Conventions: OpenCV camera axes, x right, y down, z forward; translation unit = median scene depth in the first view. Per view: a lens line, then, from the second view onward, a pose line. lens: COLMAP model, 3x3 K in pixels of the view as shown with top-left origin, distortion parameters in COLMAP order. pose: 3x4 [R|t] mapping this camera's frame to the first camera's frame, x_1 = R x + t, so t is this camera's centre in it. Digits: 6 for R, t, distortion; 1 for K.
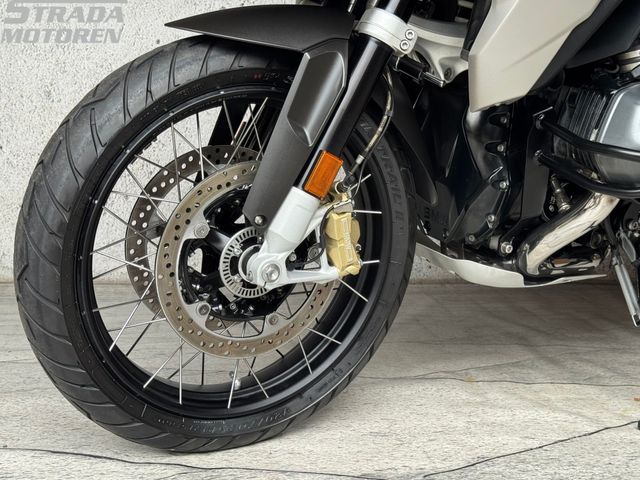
lens RADIAL K [[968.1, 0, 320.0], [0, 968.1, 240.0], [0, 0, 1]] dist [0.131974, 0.022881]
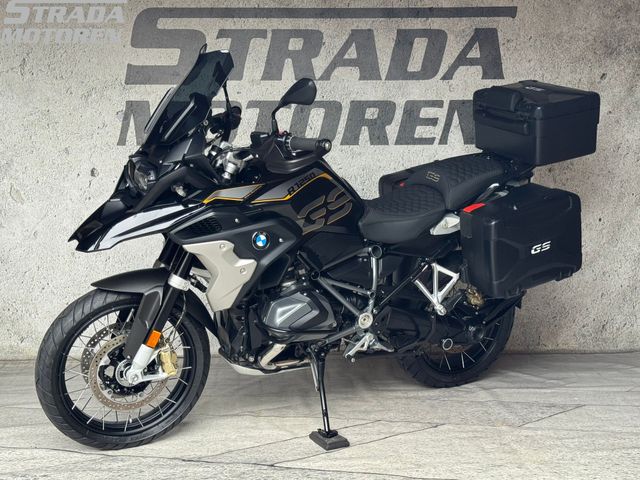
lens RADIAL K [[992.5, 0, 320.0], [0, 992.5, 240.0], [0, 0, 1]] dist [0.206056, -0.531482]
pose [[0.995661, -0.019071, -0.091076, 0.649259], [0.018107, 0.999771, -0.011402, -0.275489], [0.091273, 0.009703, 0.995779, -1.502570]]
